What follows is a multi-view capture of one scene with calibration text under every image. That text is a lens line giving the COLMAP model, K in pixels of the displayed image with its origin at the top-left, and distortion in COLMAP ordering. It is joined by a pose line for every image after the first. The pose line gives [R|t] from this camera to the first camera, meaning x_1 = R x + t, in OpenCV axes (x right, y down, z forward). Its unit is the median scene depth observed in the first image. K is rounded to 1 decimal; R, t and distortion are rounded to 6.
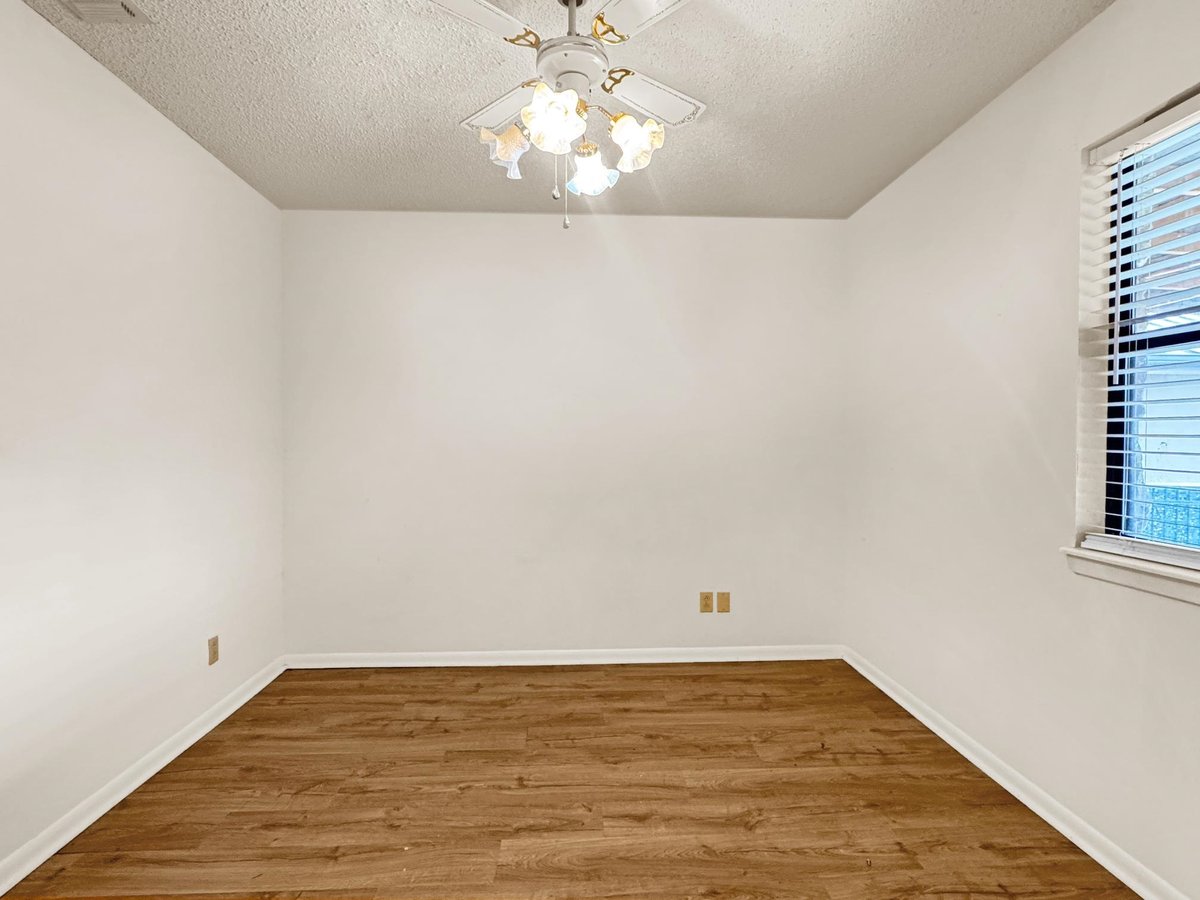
lens RADIAL K [[629.5, 0, 572.5], [0, 629.5, 455.9], [0, 0, 1]] dist [-0.004793, 0.001561]
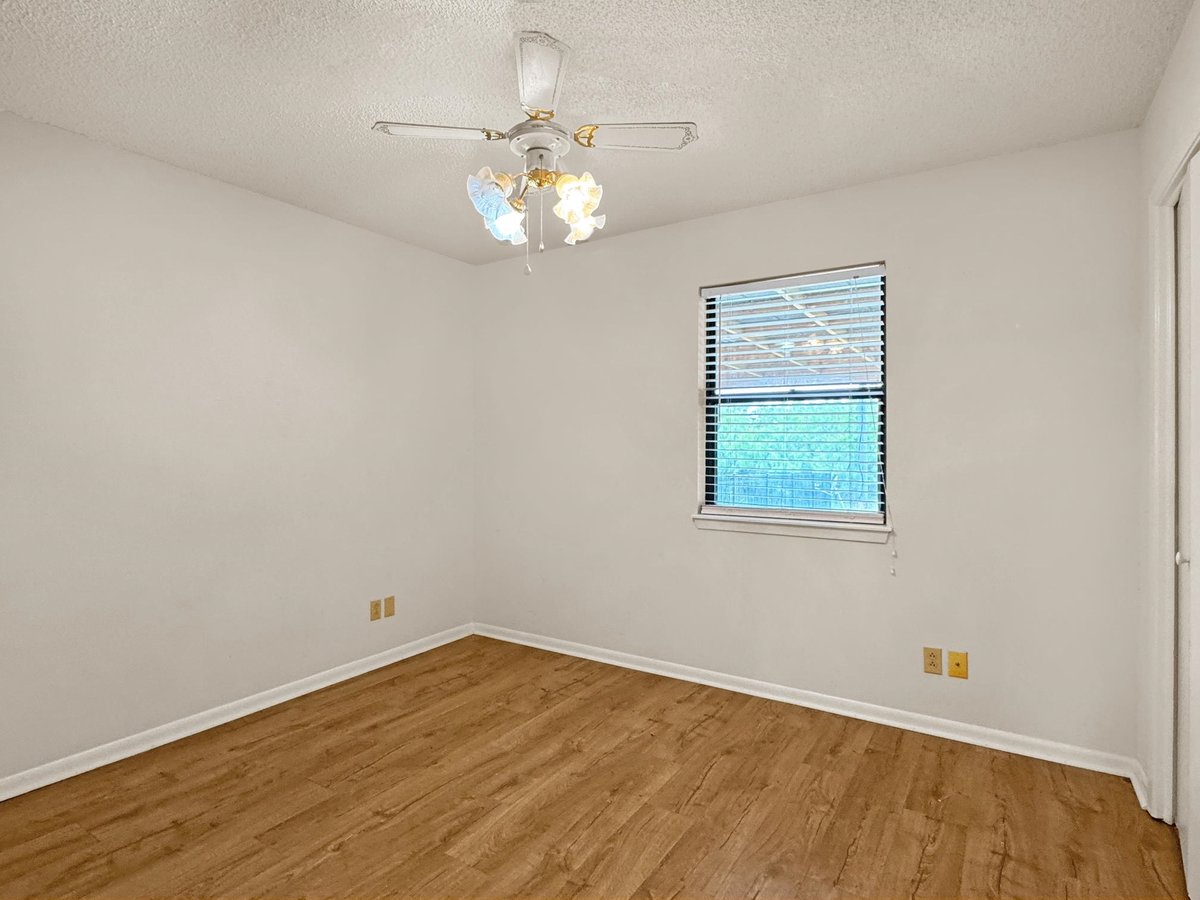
lens RADIAL K [[629.5, 0, 608.1], [0, 629.5, 452.1], [0, 0, 1]] dist [-0.004793, 0.001561]
pose [[0.585148, -0.009477, 0.810871, -0.550071], [0.019782, 0.999801, -0.002590, -0.018617], [-0.810685, 0.017556, 0.585219, 0.130718]]
